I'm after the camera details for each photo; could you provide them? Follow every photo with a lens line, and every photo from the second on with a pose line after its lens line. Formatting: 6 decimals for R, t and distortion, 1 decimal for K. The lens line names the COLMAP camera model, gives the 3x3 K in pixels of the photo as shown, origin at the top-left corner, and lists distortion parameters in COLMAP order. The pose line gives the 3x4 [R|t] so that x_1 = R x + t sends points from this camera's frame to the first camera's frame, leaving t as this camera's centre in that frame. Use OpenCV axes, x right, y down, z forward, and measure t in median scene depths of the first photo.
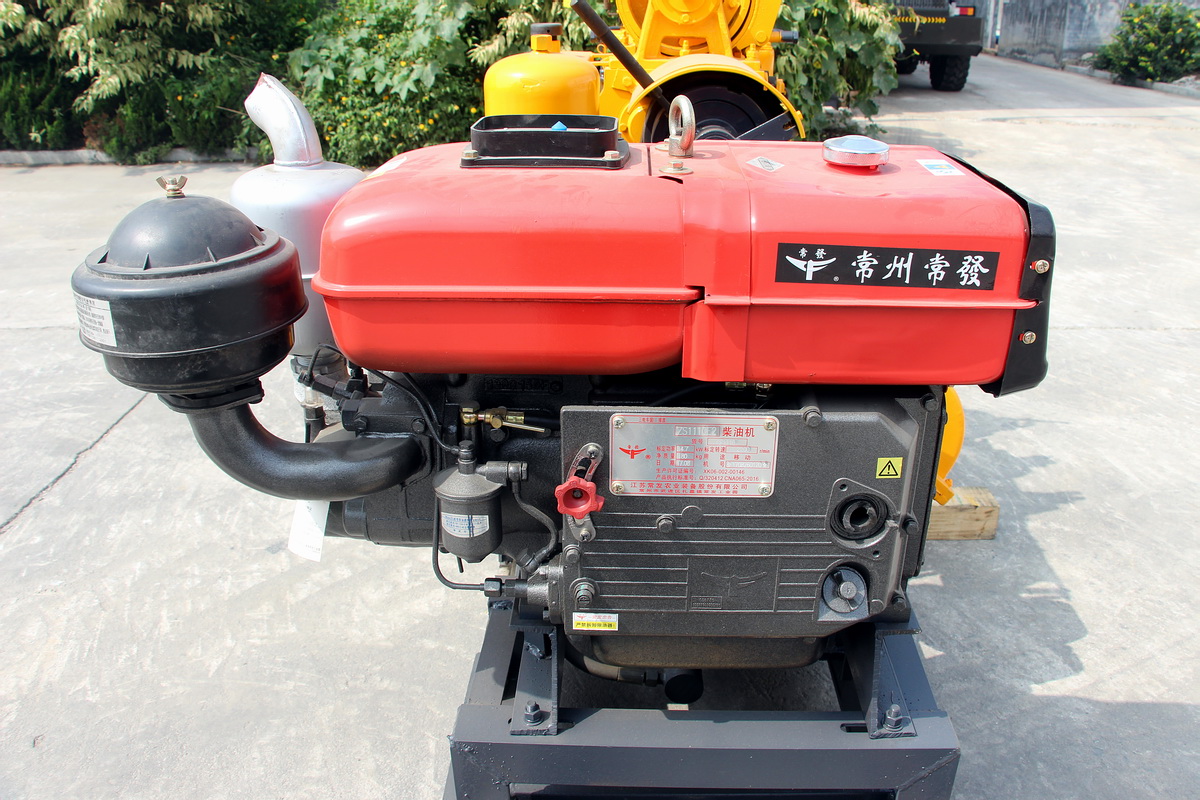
lens RADIAL K [[961.1, 0, 600.0], [0, 961.1, 400.0], [0, 0, 1]] dist [-0.214790, 0.157321]
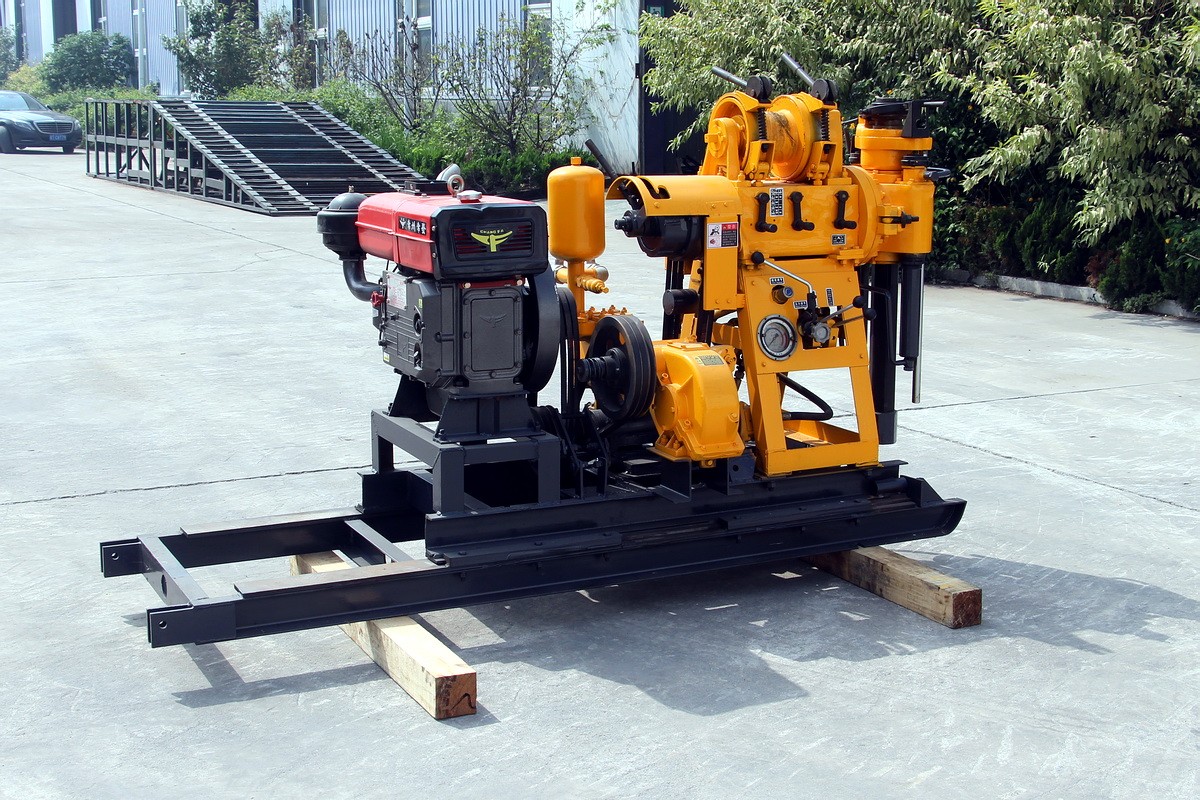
lens RADIAL K [[1652.1, 0, 600.0], [0, 1652.1, 400.0], [0, 0, 1]] dist [-0.106744, 0.060412]
pose [[0.454601, 0.149440, -0.878069, 0.639860], [-0.354524, 0.934727, -0.024465, 0.032400], [0.817099, 0.322418, 0.477908, -0.112175]]
